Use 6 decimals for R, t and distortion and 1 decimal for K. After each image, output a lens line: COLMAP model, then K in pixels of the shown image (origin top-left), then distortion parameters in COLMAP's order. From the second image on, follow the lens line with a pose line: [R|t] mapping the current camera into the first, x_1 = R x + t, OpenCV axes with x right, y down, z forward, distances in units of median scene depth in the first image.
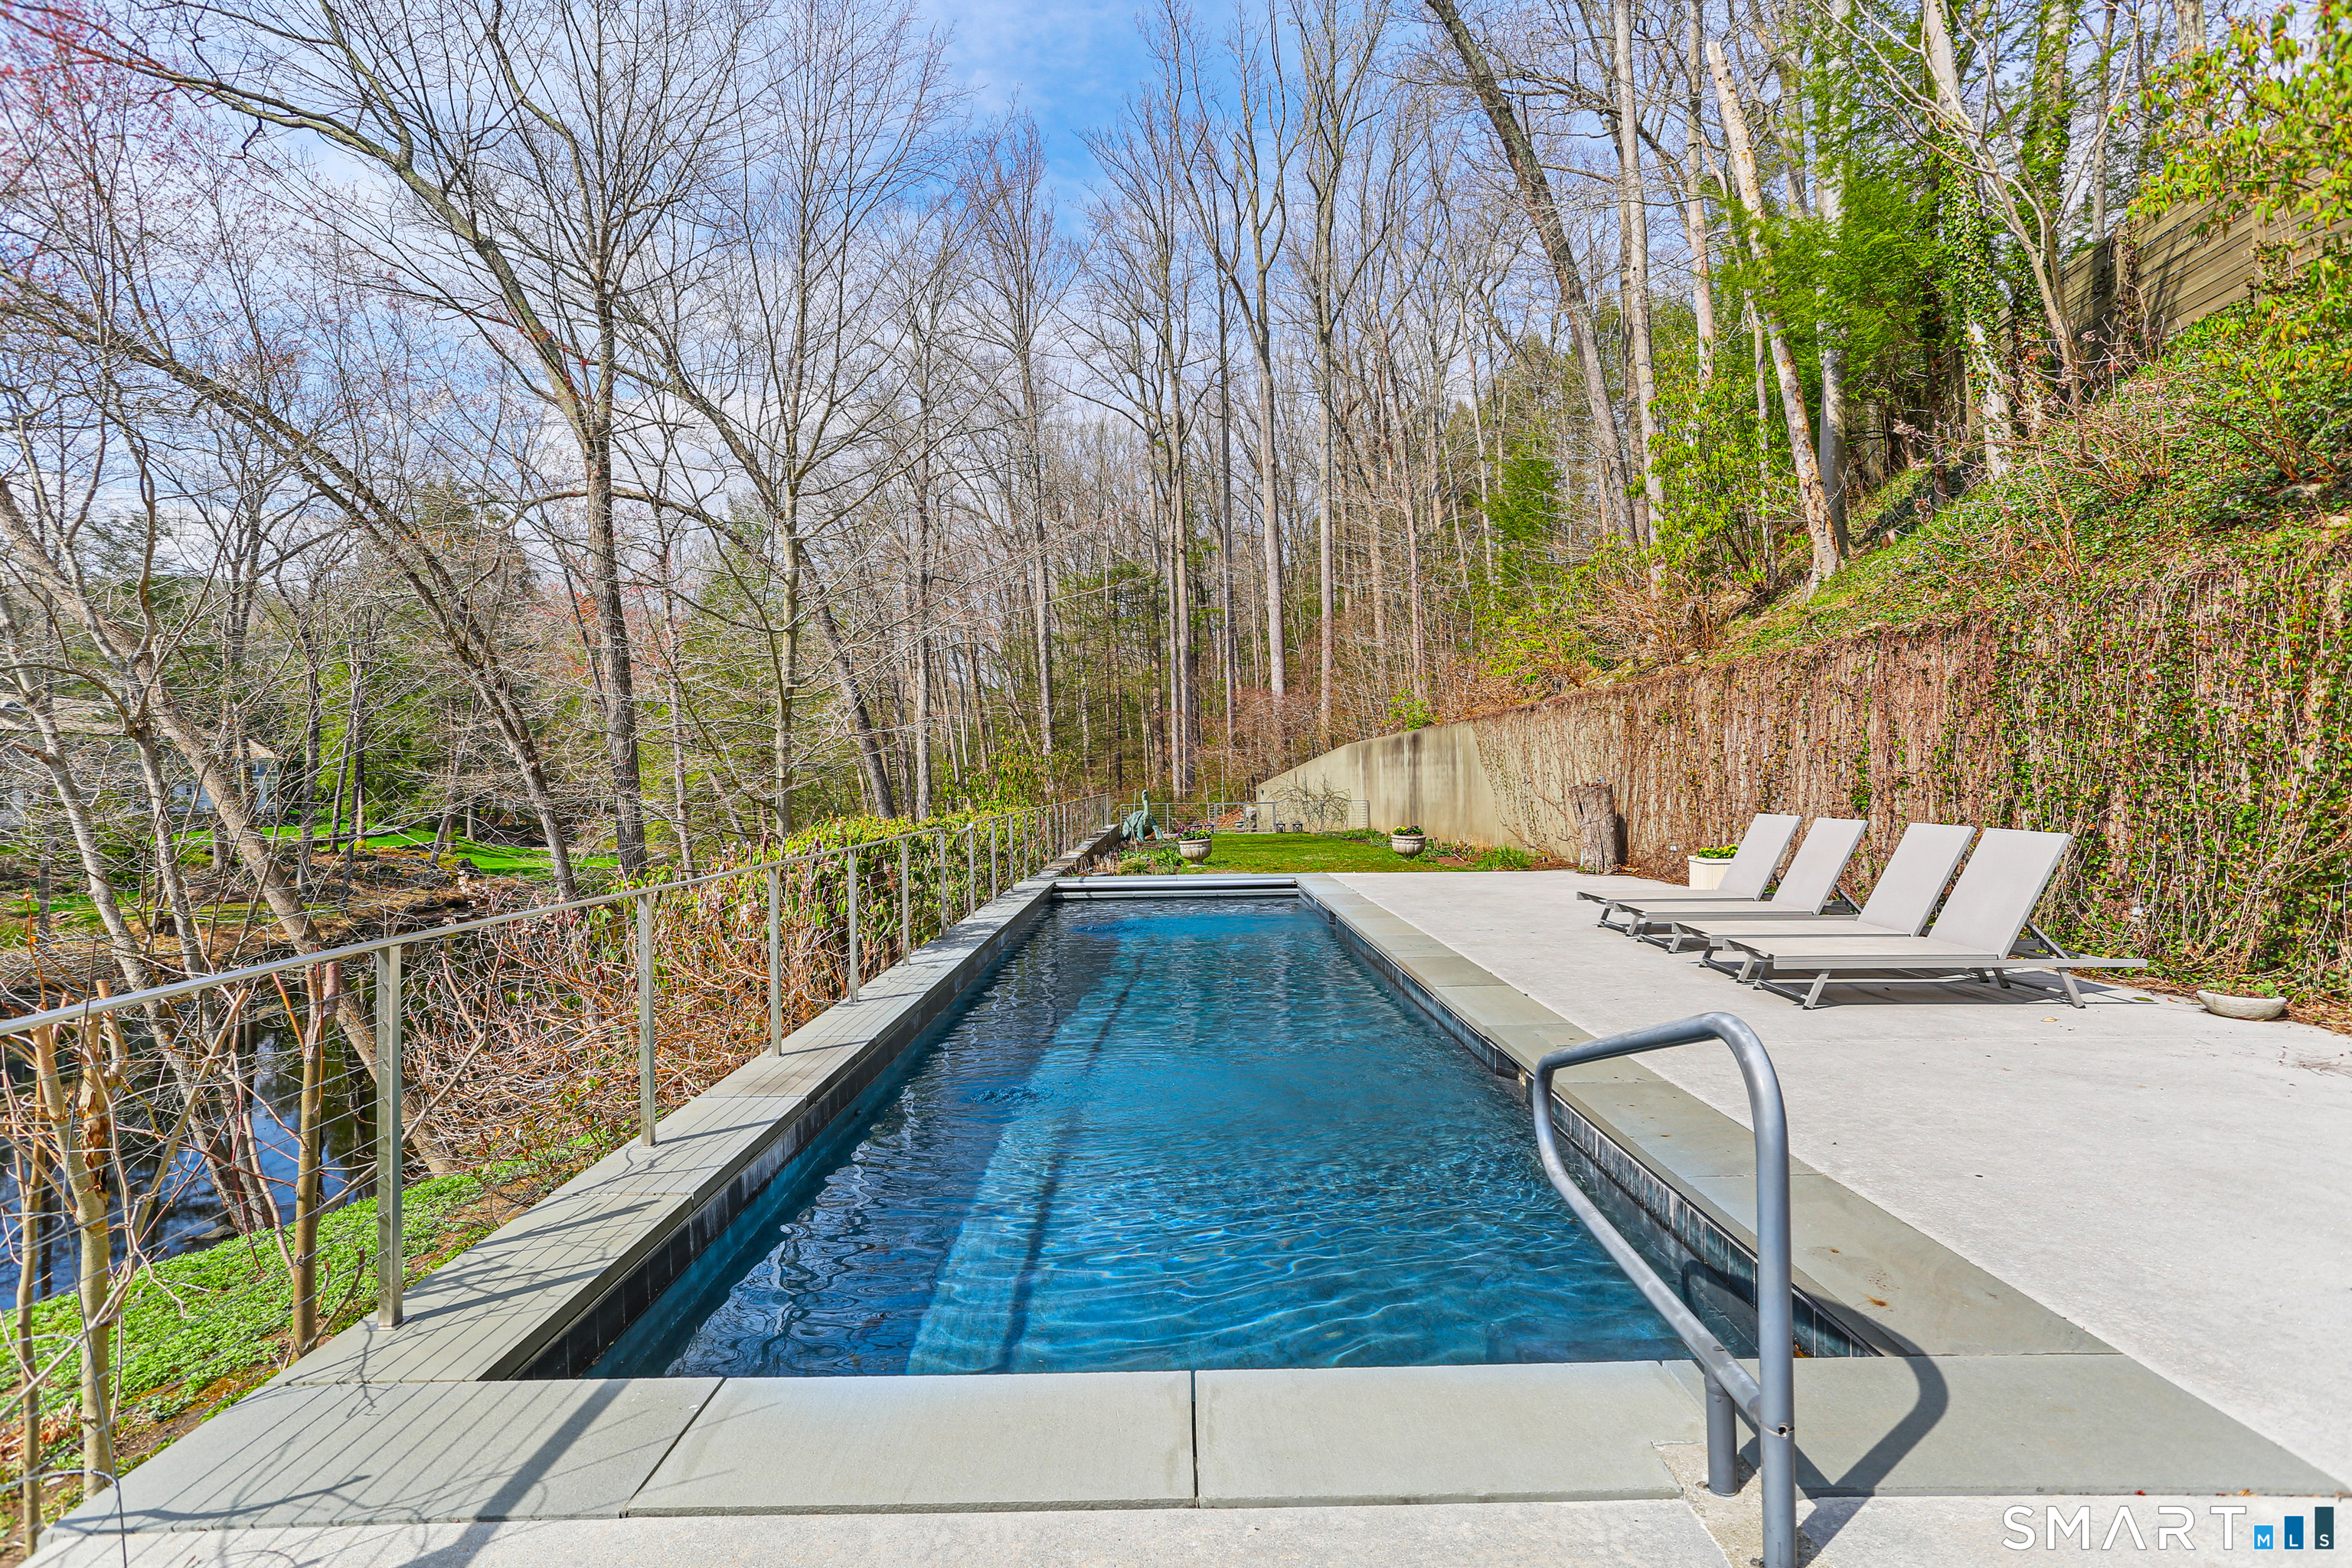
lens RADIAL K [[1146.6, 0, 1162.6], [0, 1146.6, 781.0], [0, 0, 1]] dist [-0.028961, 0.016657]
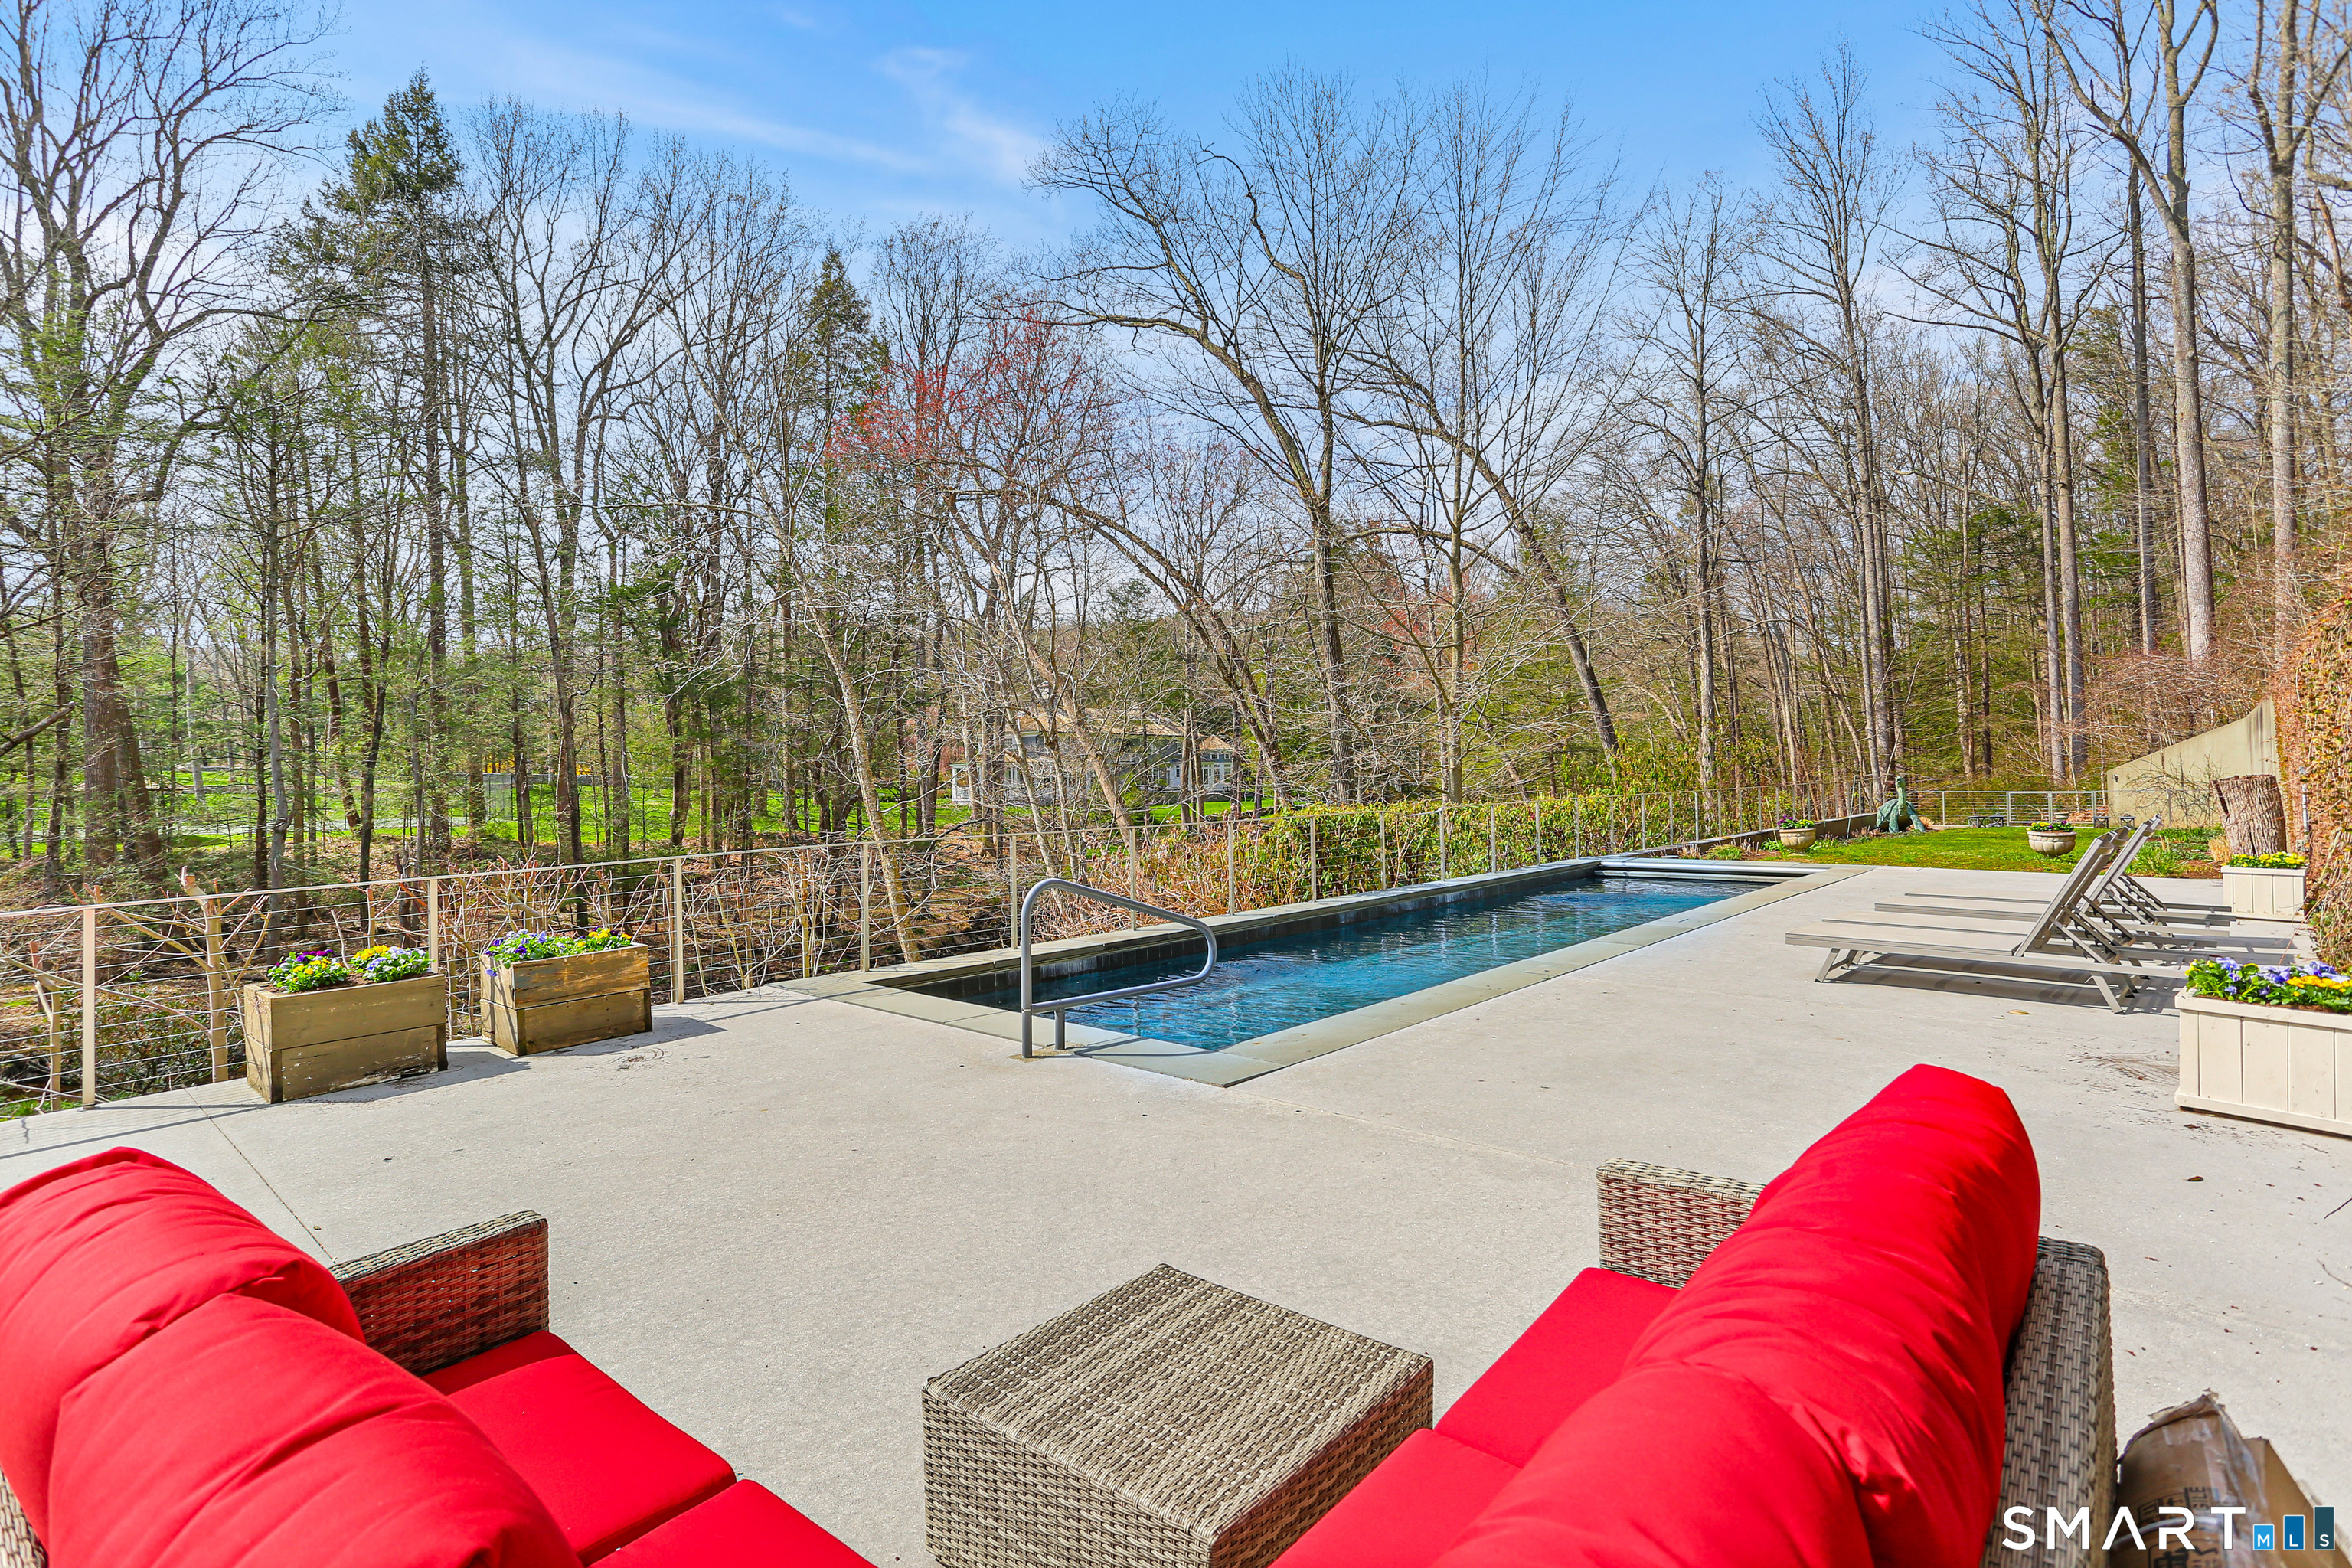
lens RADIAL K [[1146.6, 0, 1177.0], [0, 1146.6, 775.3], [0, 0, 1]] dist [-0.028961, 0.016657]
pose [[0.746782, 0.001156, -0.665068, 0.255979], [0.005543, 0.999953, 0.007962, -0.006097], [0.665046, -0.009632, 0.746740, -0.093596]]
